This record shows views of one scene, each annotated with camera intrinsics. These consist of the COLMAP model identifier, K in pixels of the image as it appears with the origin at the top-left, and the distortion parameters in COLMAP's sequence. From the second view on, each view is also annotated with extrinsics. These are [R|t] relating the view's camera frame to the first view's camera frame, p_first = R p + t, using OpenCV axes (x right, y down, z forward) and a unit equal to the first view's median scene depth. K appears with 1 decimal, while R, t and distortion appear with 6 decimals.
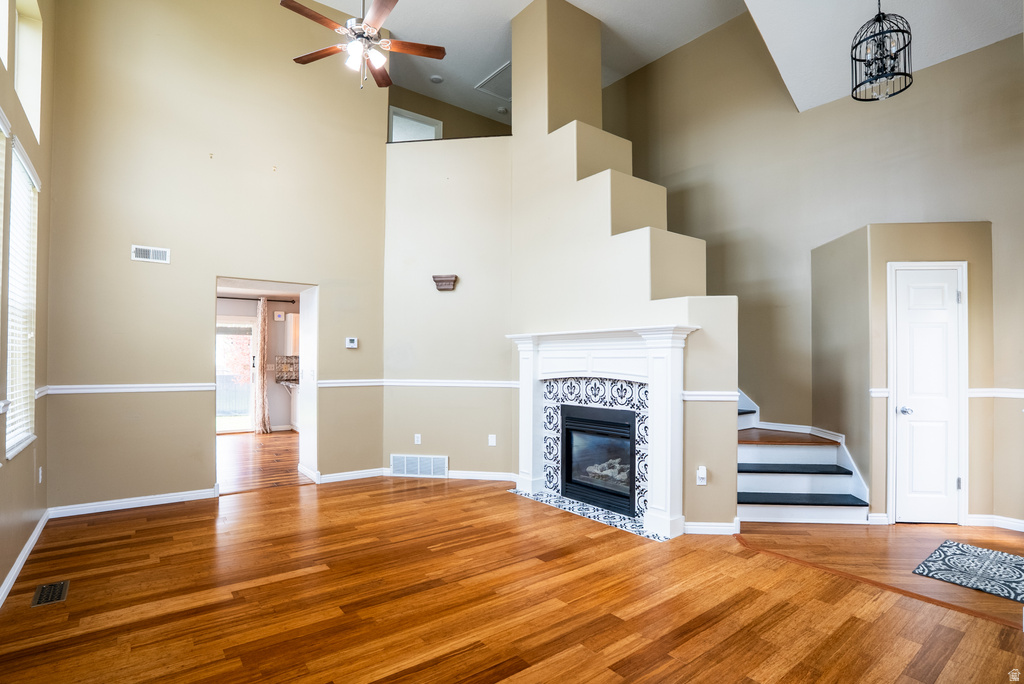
lens RADIAL K [[498.5, 0, 510.1], [0, 498.5, 331.9], [0, 0, 1]] dist [-0.066061, 0.027190]
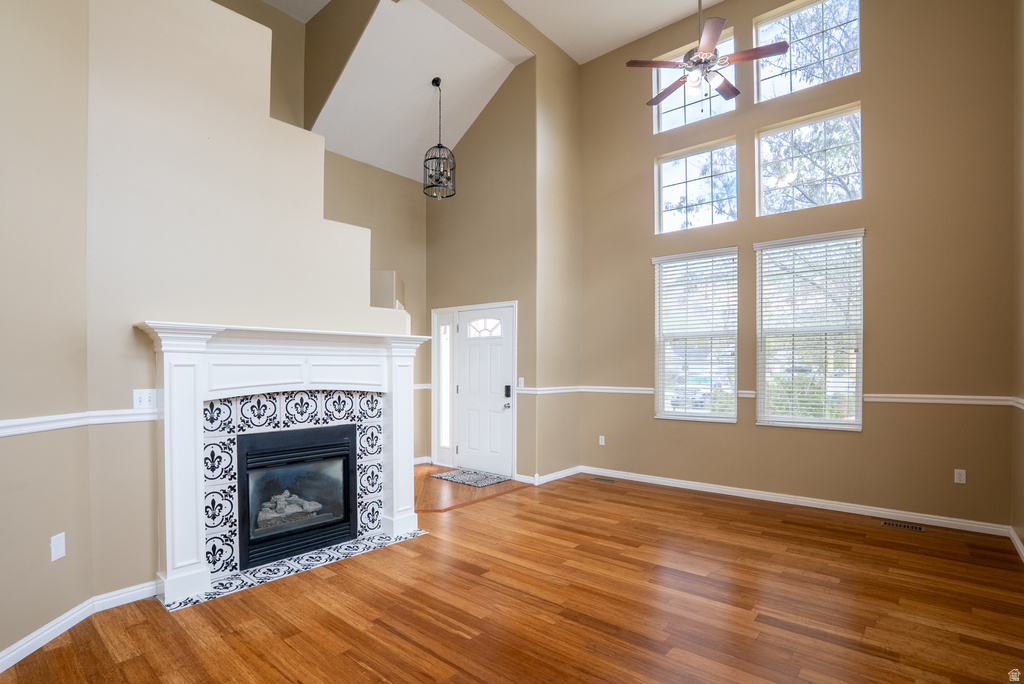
lens RADIAL K [[503.0, 0, 508.8], [0, 503.0, 359.4], [0, 0, 1]] dist [-0.041366, 0.000460]
pose [[-0.196732, 0.014349, 0.980352, -0.691628], [-0.055797, 0.998109, -0.025806, 0.047062], [-0.978868, -0.059778, -0.195559, 0.876301]]
